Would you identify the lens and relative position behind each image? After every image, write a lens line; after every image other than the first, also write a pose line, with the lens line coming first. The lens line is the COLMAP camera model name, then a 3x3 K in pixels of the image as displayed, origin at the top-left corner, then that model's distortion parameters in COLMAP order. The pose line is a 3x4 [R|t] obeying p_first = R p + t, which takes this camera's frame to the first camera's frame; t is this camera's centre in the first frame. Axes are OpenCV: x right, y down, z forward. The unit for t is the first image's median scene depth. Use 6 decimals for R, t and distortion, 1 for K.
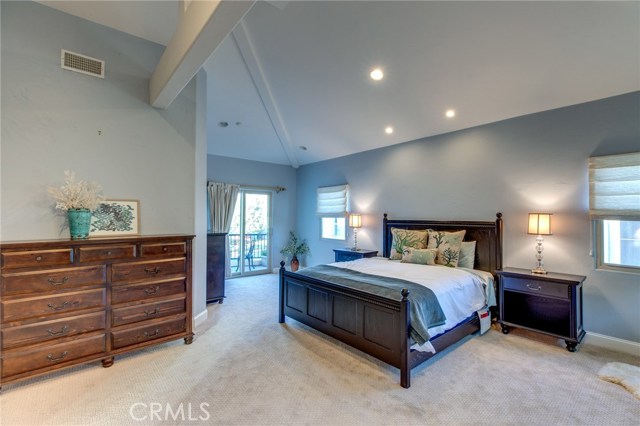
lens RADIAL K [[296.2, 0, 316.9], [0, 296.2, 212.4], [0, 0, 1]] dist [0.005642, 0.001288]
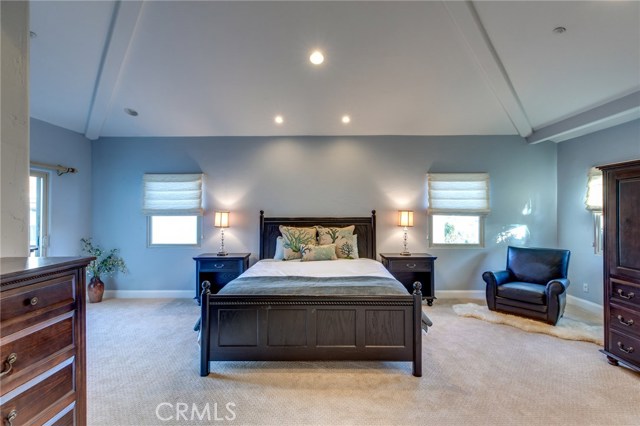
lens RADIAL K [[296.2, 0, 320.8], [0, 296.2, 212.5], [0, 0, 1]] dist [0.005642, 0.001288]
pose [[0.640492, -0.002366, 0.767961, -0.406456], [-0.005634, 0.999954, 0.007780, 0.002098], [-0.767944, -0.009310, 0.640449, 0.333550]]
